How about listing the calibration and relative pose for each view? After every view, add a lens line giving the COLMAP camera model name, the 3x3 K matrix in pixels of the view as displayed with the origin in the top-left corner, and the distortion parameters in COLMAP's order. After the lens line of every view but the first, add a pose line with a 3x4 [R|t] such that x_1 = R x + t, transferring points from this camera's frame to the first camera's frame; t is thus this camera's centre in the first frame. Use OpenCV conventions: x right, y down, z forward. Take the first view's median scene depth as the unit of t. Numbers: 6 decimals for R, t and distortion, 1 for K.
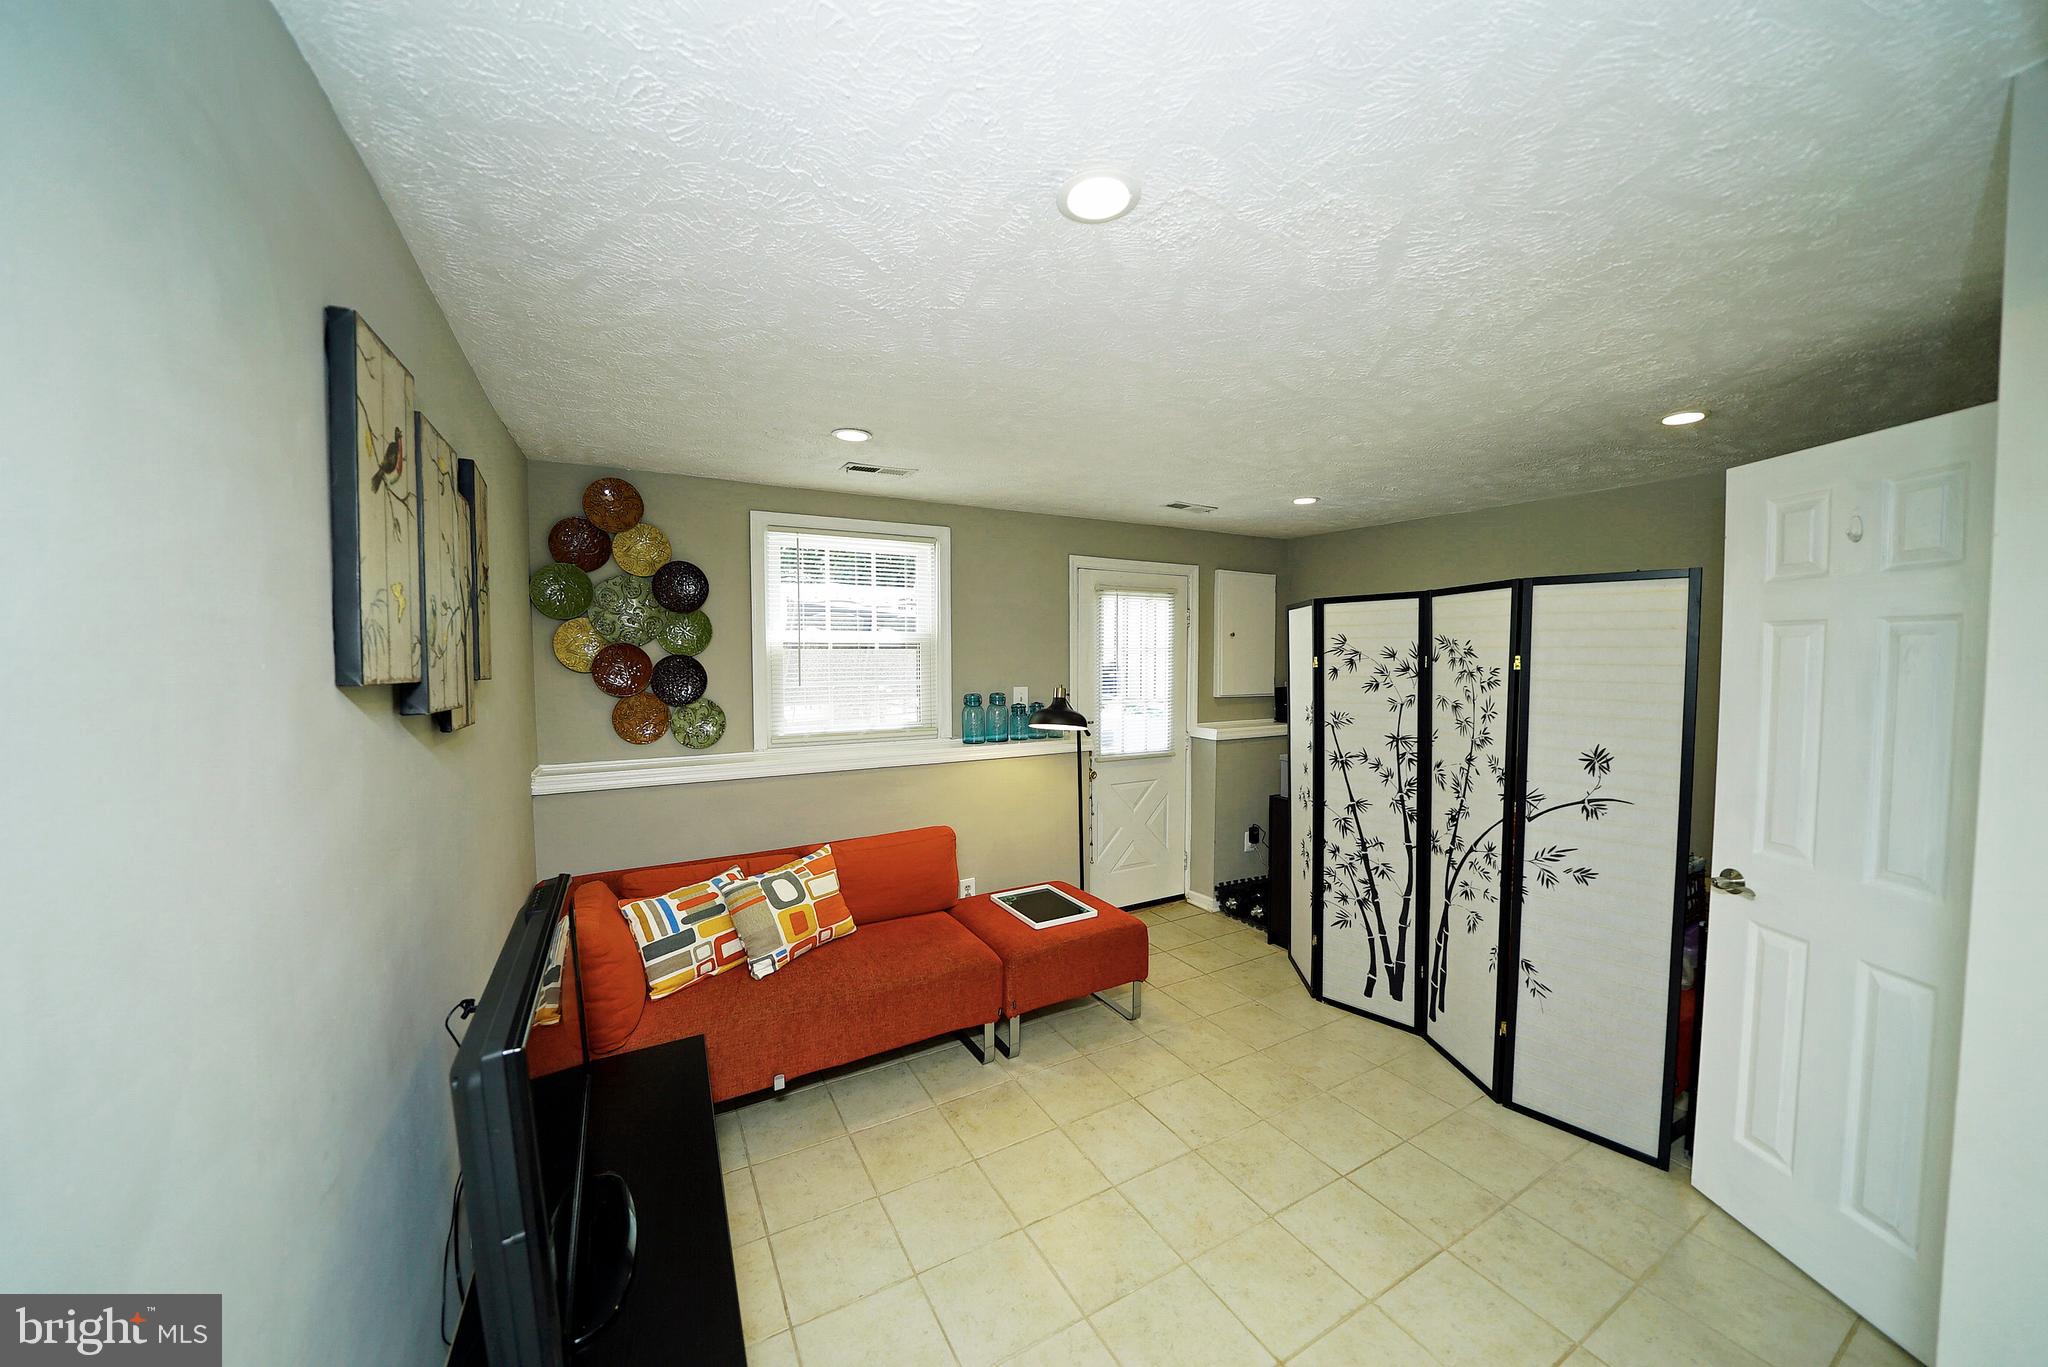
lens RADIAL K [[710.1, 0, 1025.3], [0, 710.1, 685.4], [0, 0, 1]] dist [-0.025236, 0.002582]
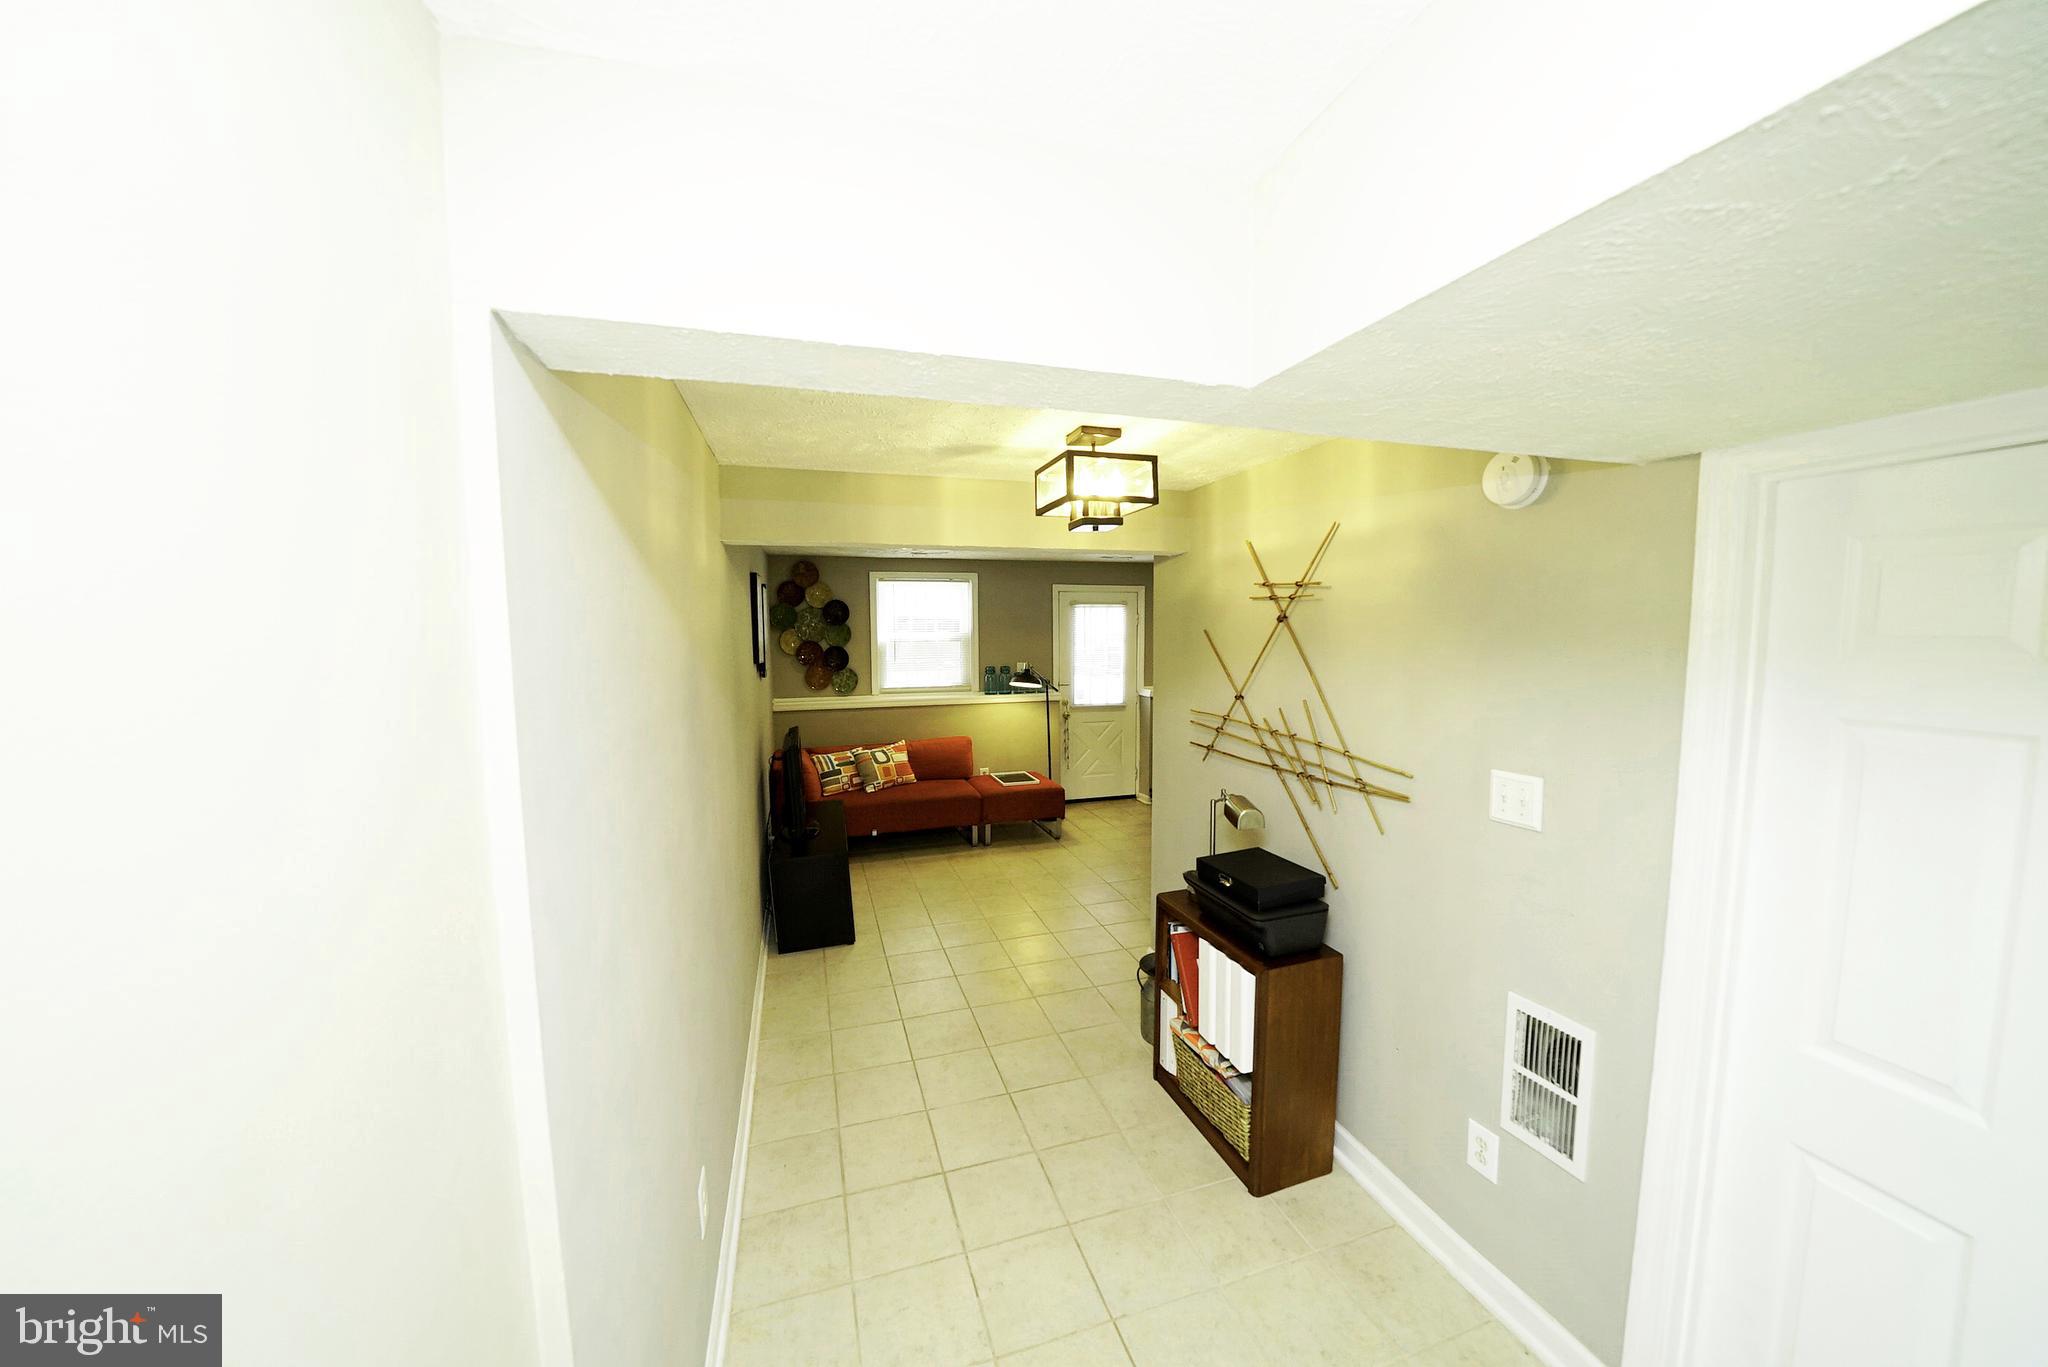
lens RADIAL K [[710.1, 0, 1025.3], [0, 710.1, 685.4], [0, 0, 1]] dist [-0.025236, 0.002582]
pose [[0.979021, 0.015319, -0.203184, 0.457133], [-0.006954, 0.999101, 0.041816, -0.019593], [0.203641, -0.039526, 0.978247, -0.883804]]
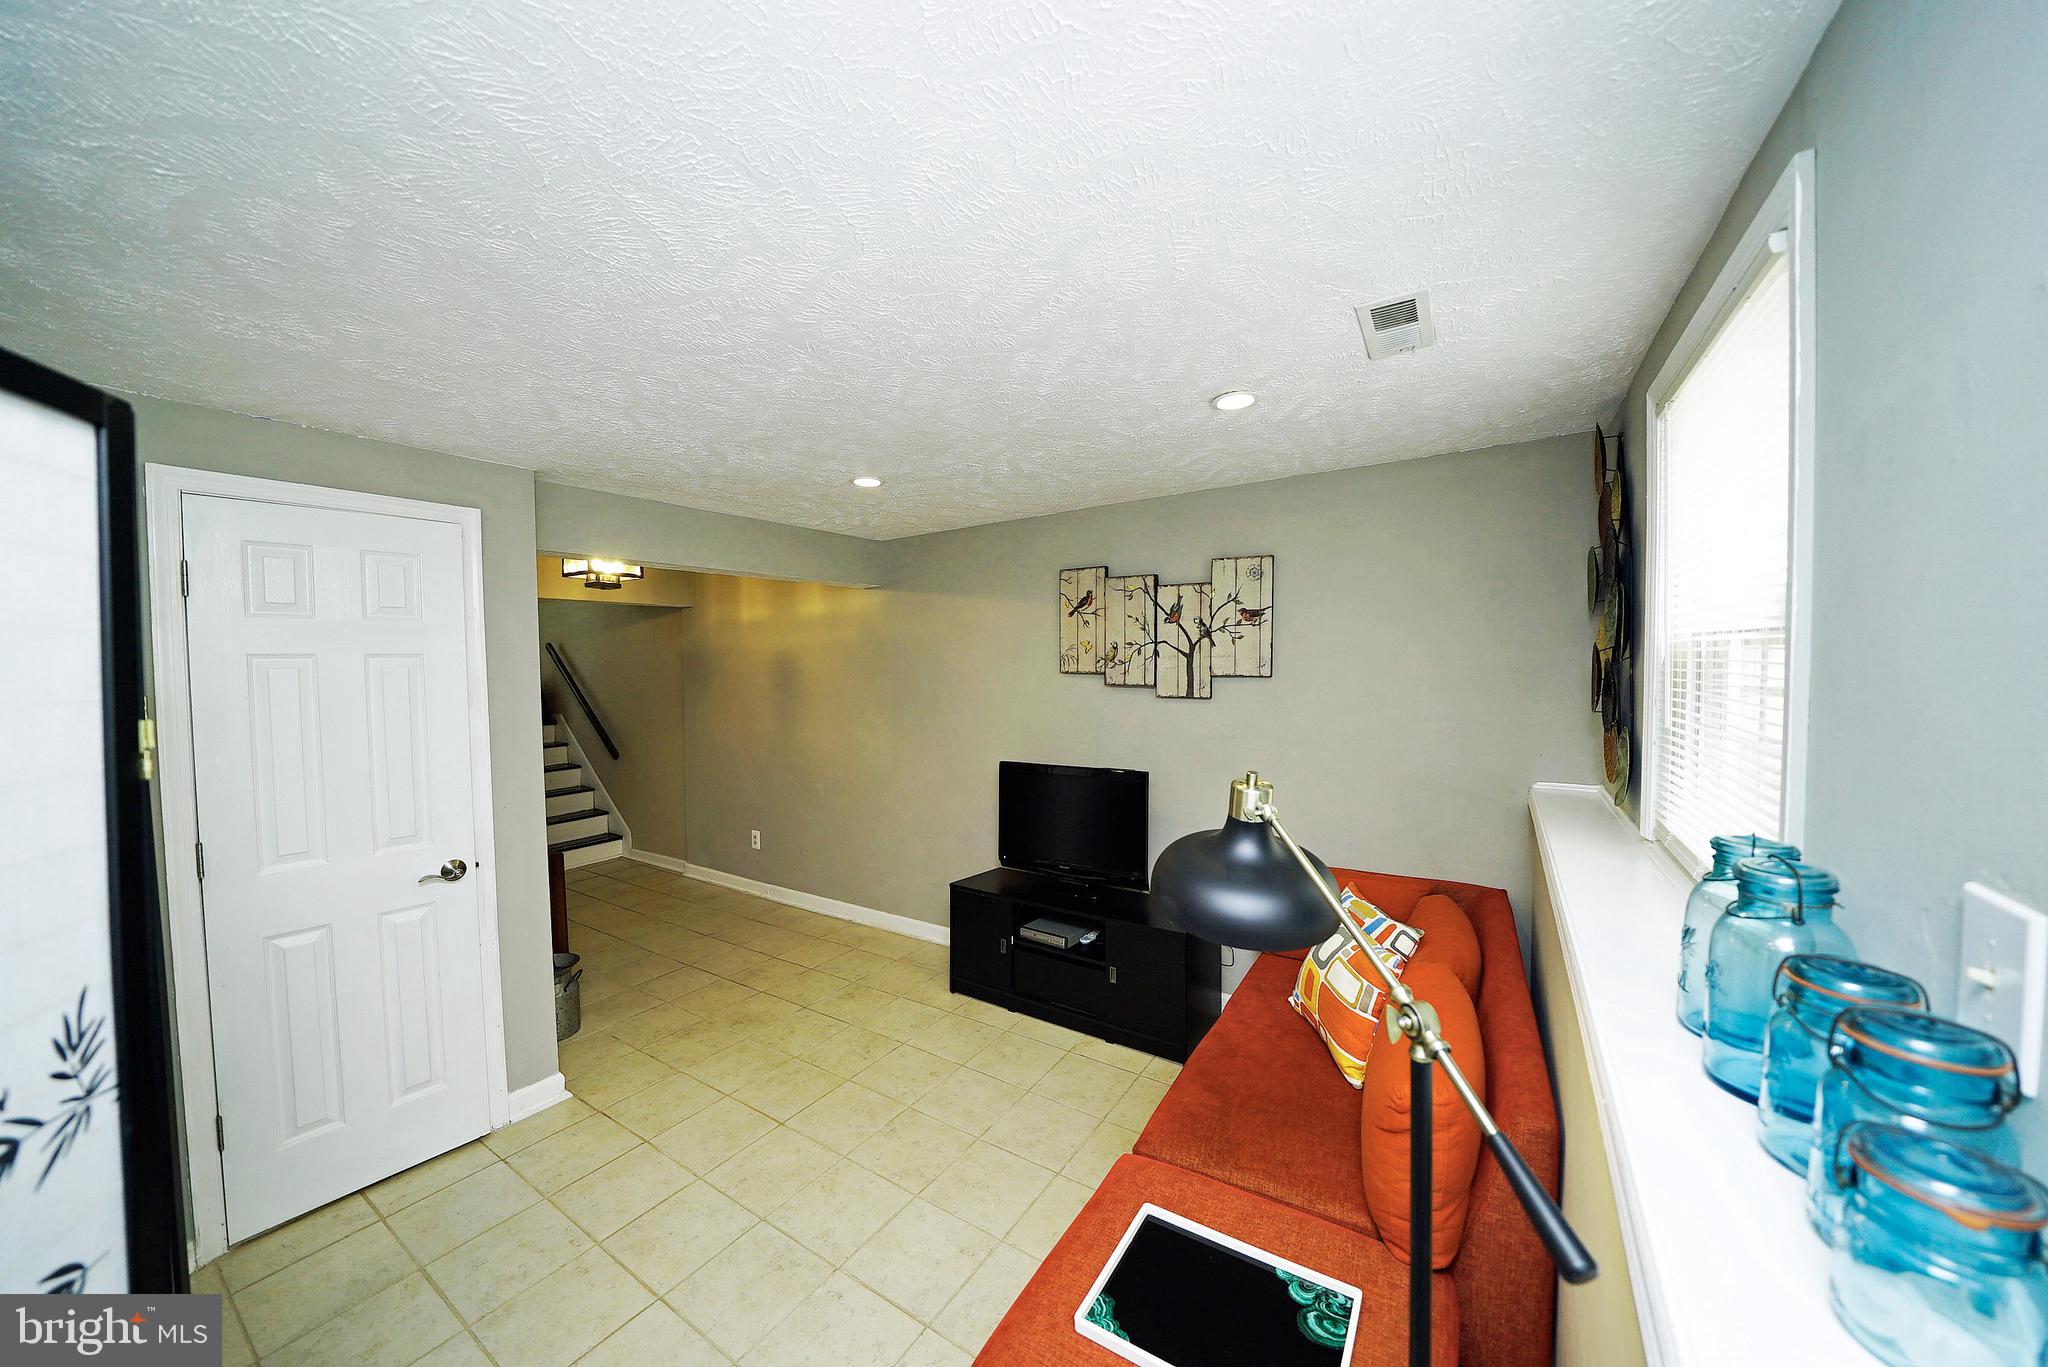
lens RADIAL K [[710.1, 0, 1025.3], [0, 710.1, 685.4], [0, 0, 1]] dist [-0.025236, 0.002582]
pose [[-0.881892, 0.034333, -0.470199, 0.304658], [-0.001072, 0.997196, 0.074824, -0.067132], [0.471450, 0.066490, -0.879383, 1.324572]]
